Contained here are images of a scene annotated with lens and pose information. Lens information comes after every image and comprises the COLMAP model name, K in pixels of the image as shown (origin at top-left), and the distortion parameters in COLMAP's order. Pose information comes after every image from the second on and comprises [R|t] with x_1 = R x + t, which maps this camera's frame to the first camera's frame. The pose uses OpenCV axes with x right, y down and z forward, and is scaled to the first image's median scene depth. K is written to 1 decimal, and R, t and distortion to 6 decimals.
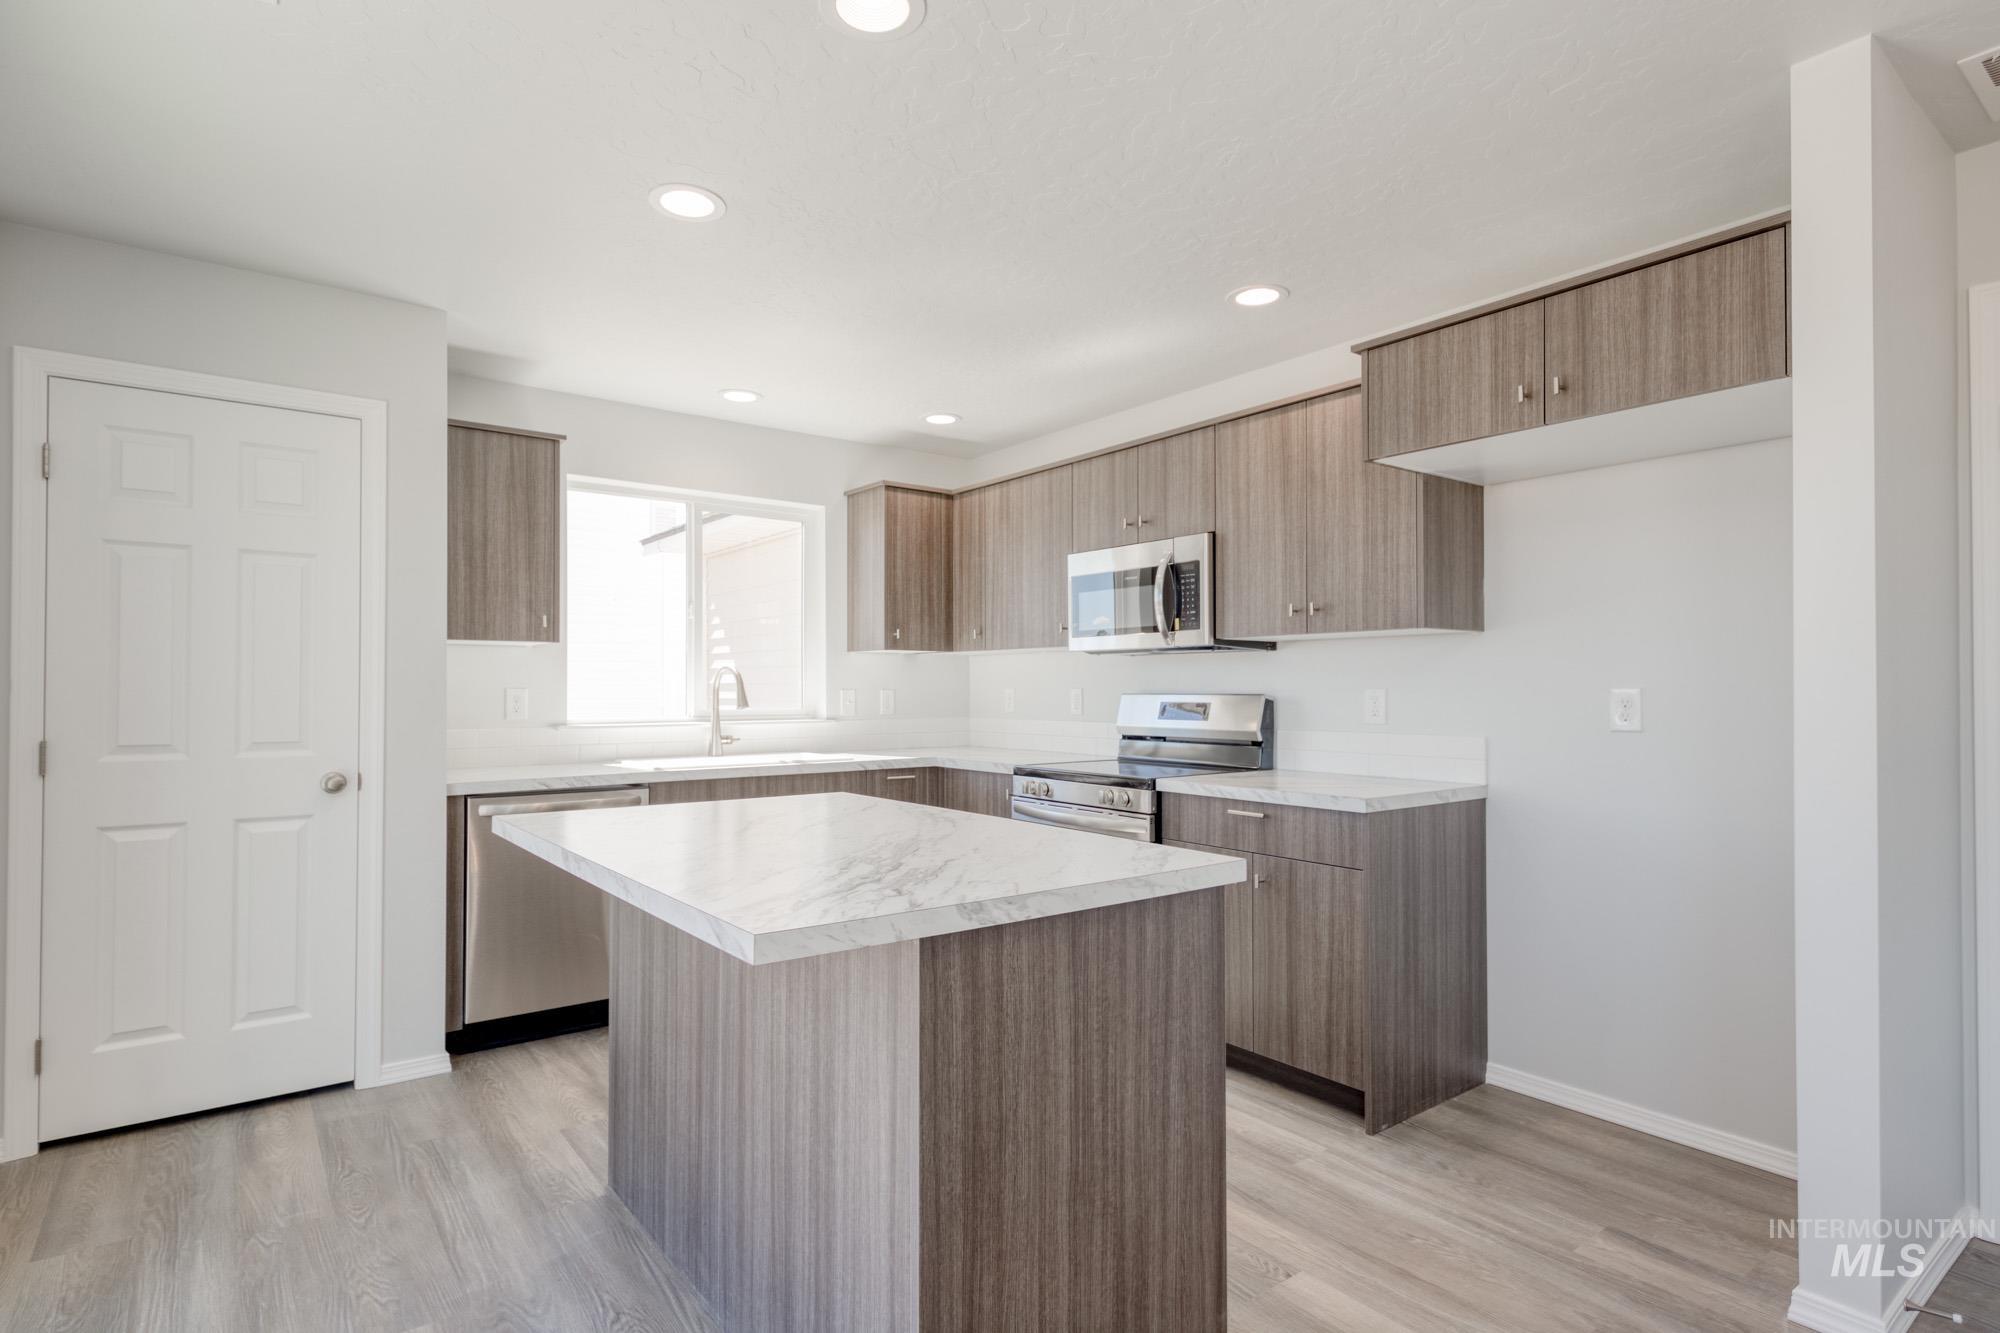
lens RADIAL K [[1015.6, 0, 993.1], [0, 1015.6, 679.4], [0, 0, 1]] dist [0.011738, -0.000435]
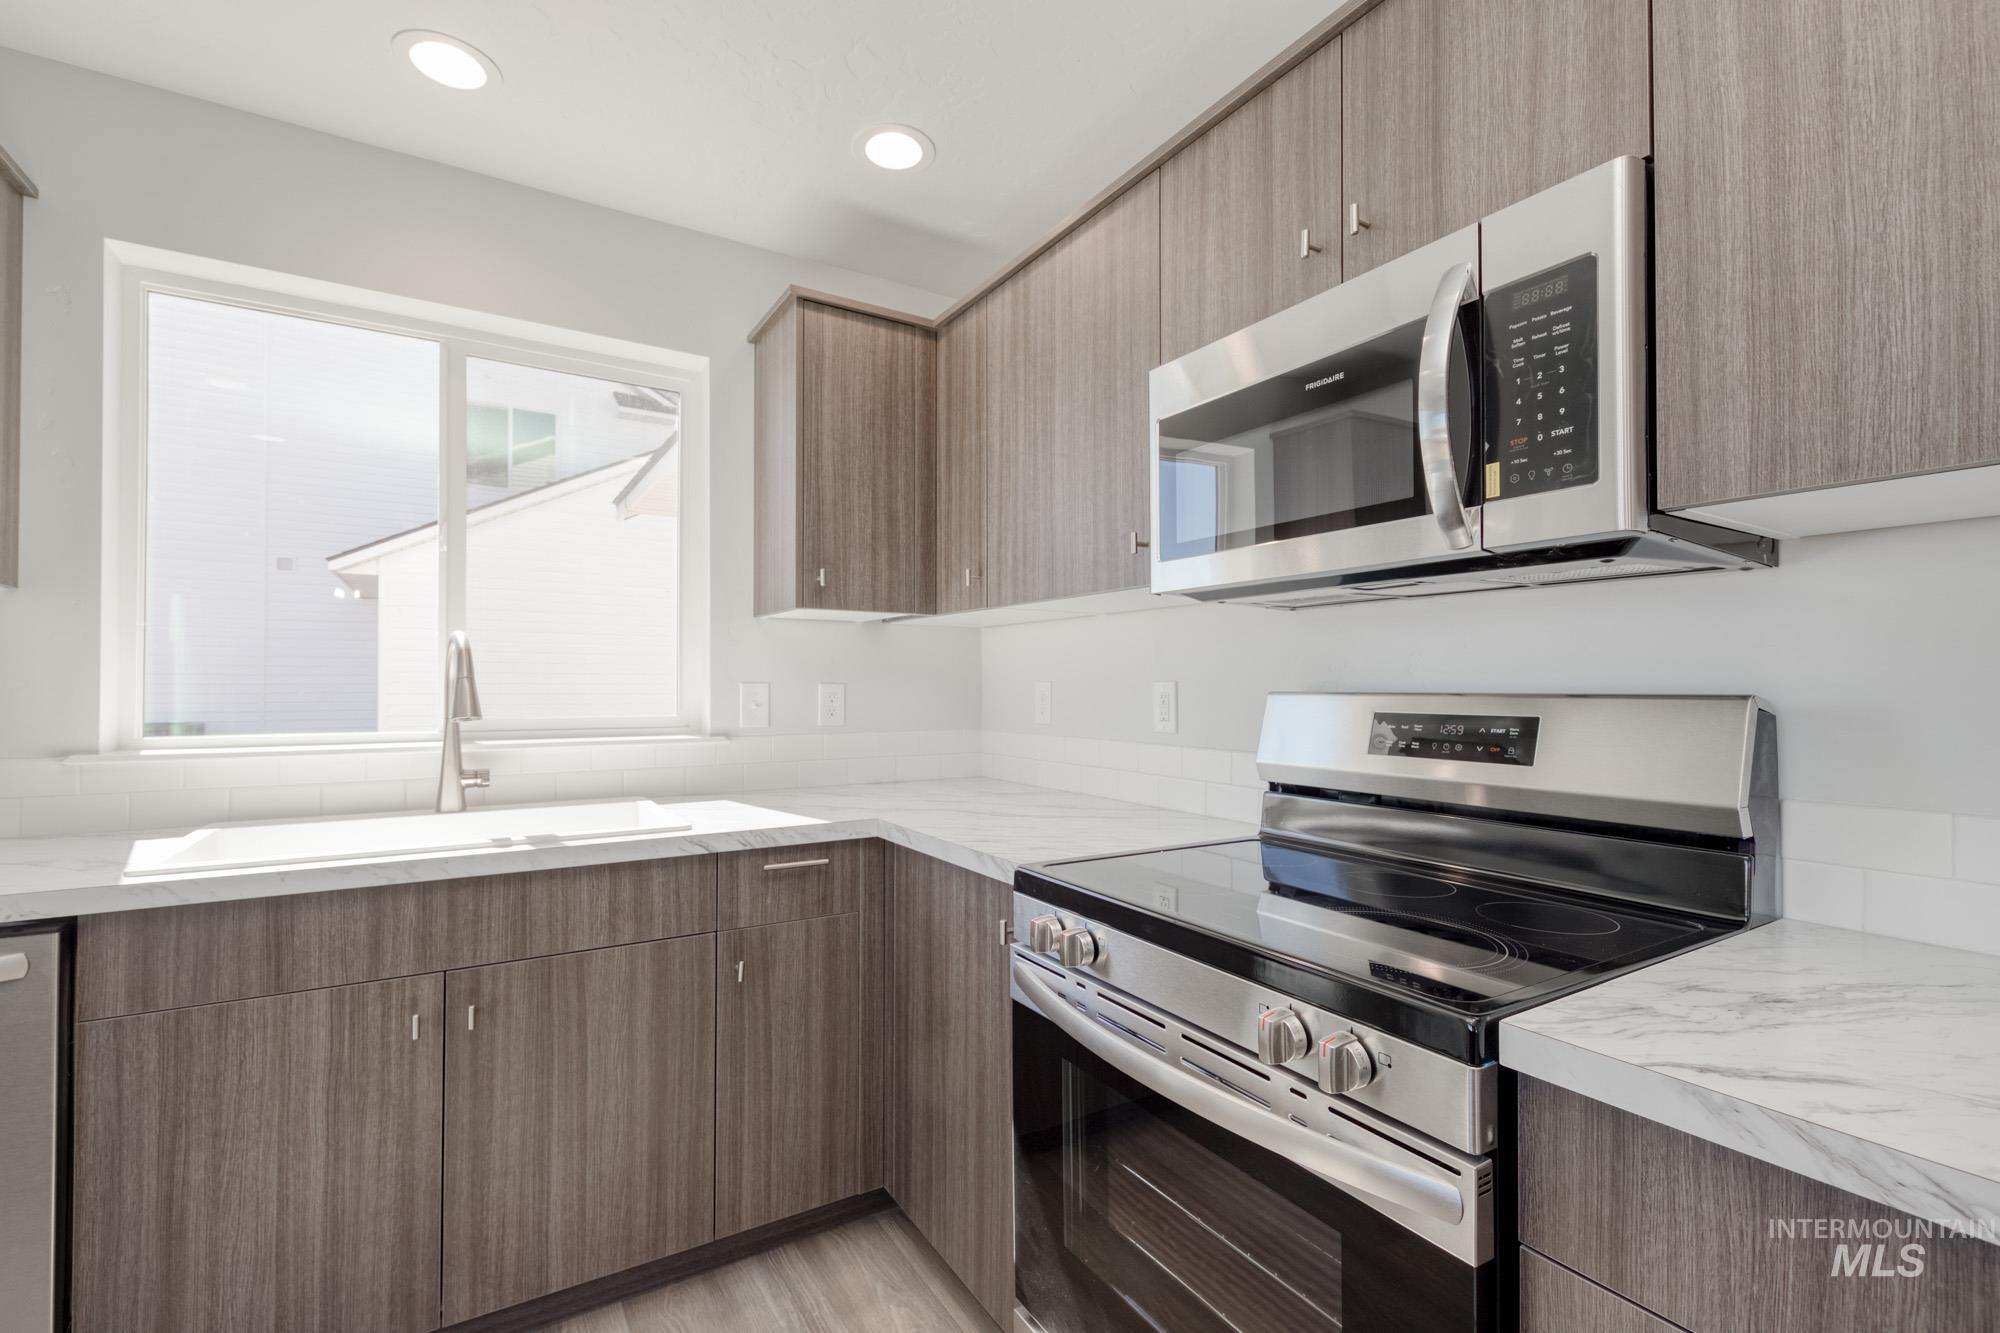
lens RADIAL K [[860.8, 0, 993.5], [0, 860.8, 678.9], [0, 0, 1]] dist [0.000638, -0.000275]
pose [[0.995588, 0.002199, -0.093802, 0.051575], [-0.002099, 0.999997, 0.001168, 0.010085], [0.093804, -0.000966, 0.995590, 0.773722]]
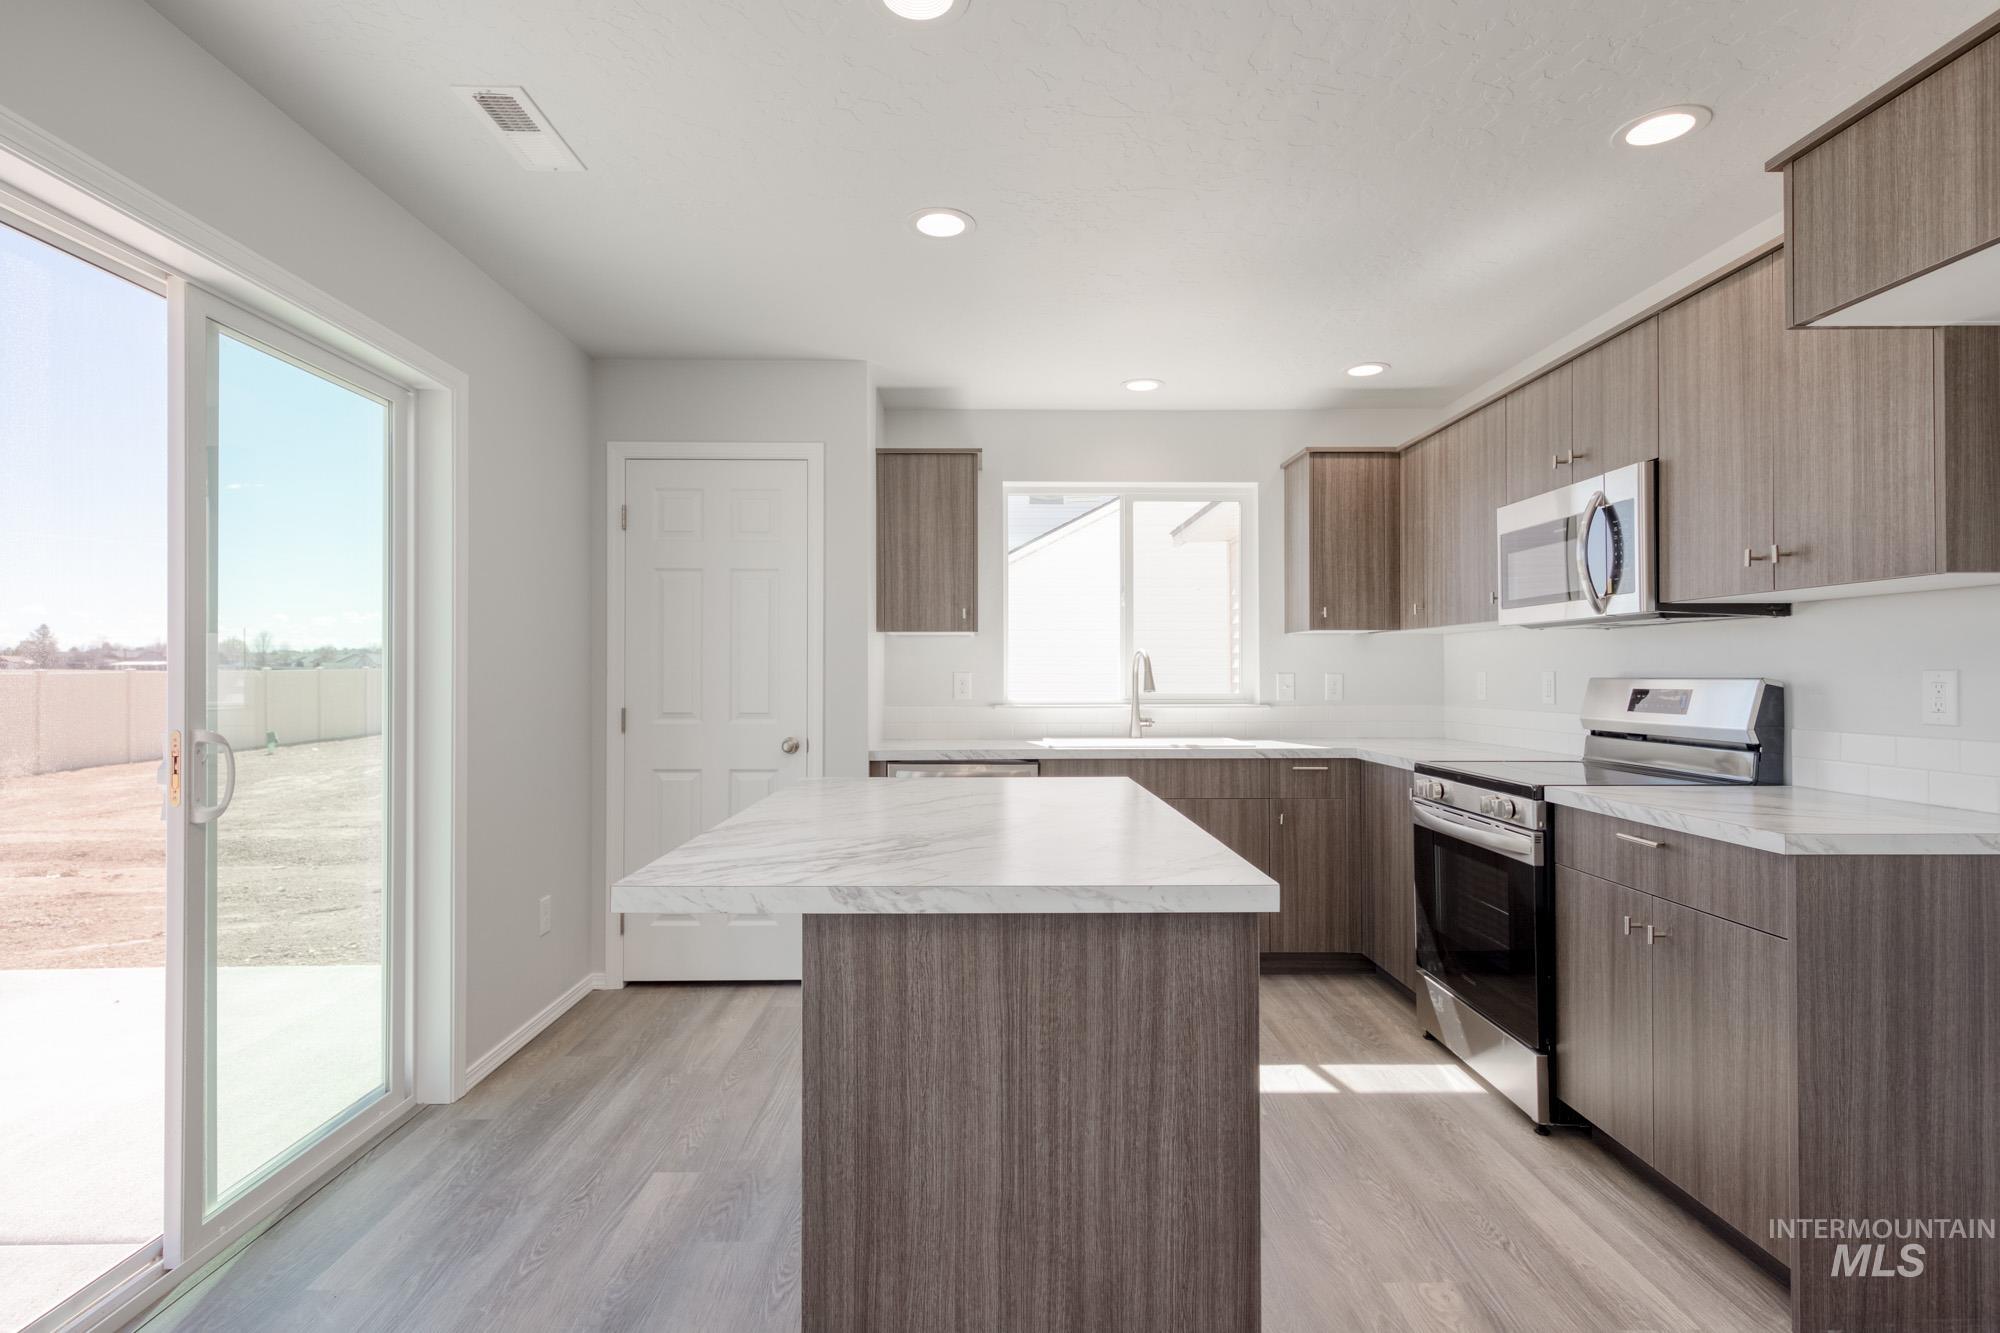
lens RADIAL K [[1001.0, 0, 993.0], [0, 1001.0, 669.2], [0, 0, 1]] dist [0.010946, -0.000970]
pose [[0.803000, -0.004024, -0.595965, 0.282243], [0.006776, 0.999974, 0.002378, 0.003263], [0.595940, -0.005947, 0.803007, 0.128520]]
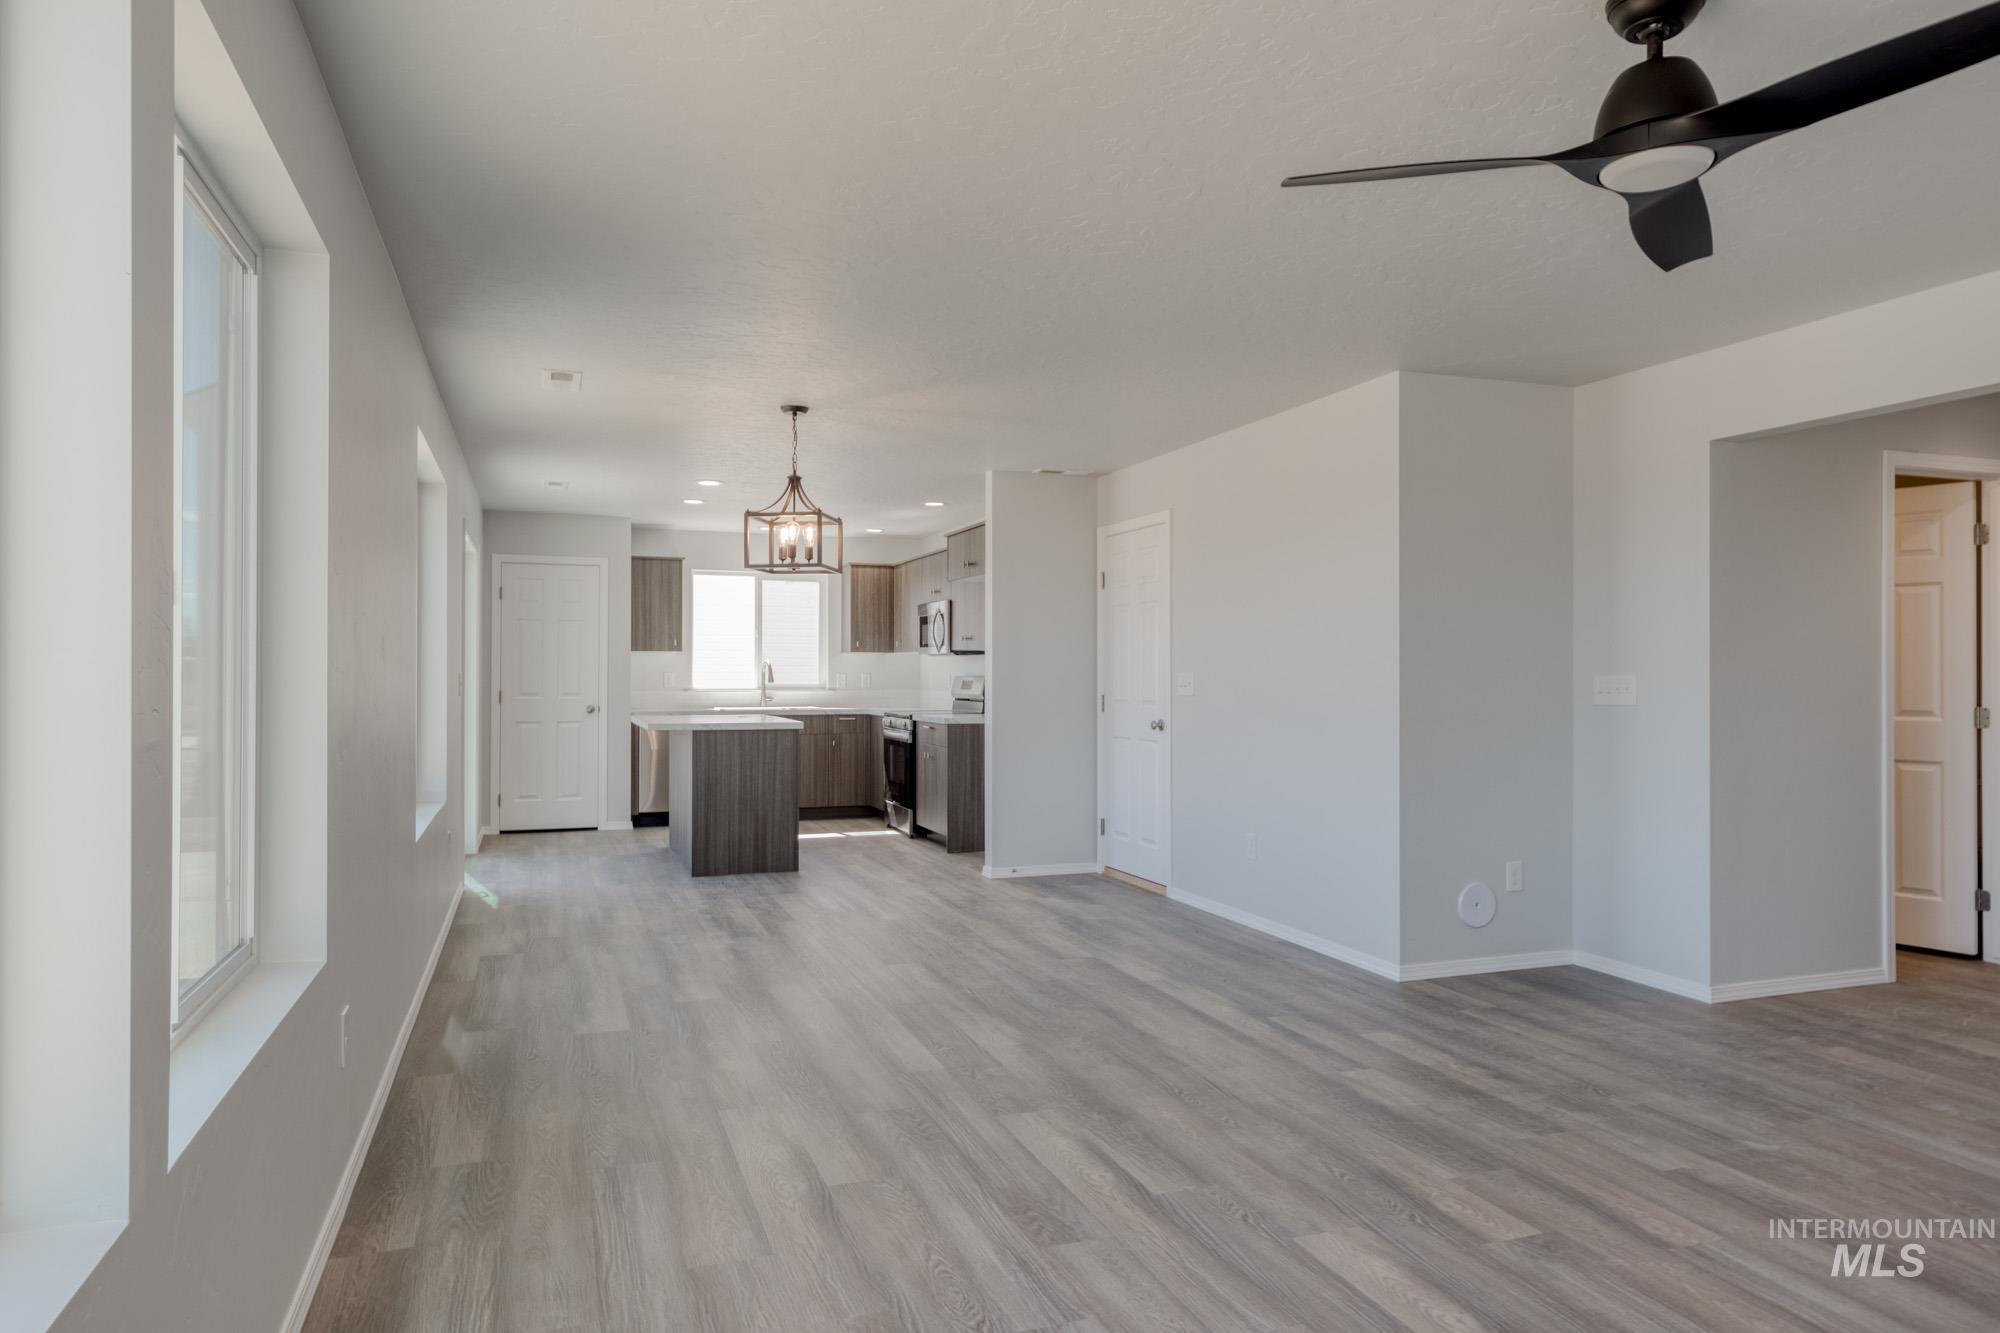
lens RADIAL K [[1238.0, 0, 1000.0], [0, 1238.0, 666.5], [0, 0, 1]] dist [0.013314, 0.000321]
pose [[0.957170, 0.001272, -0.289524, 1.125368], [-0.000116, 0.999992, 0.004011, -0.017038], [0.289527, -0.003806, 0.957162, -1.524421]]
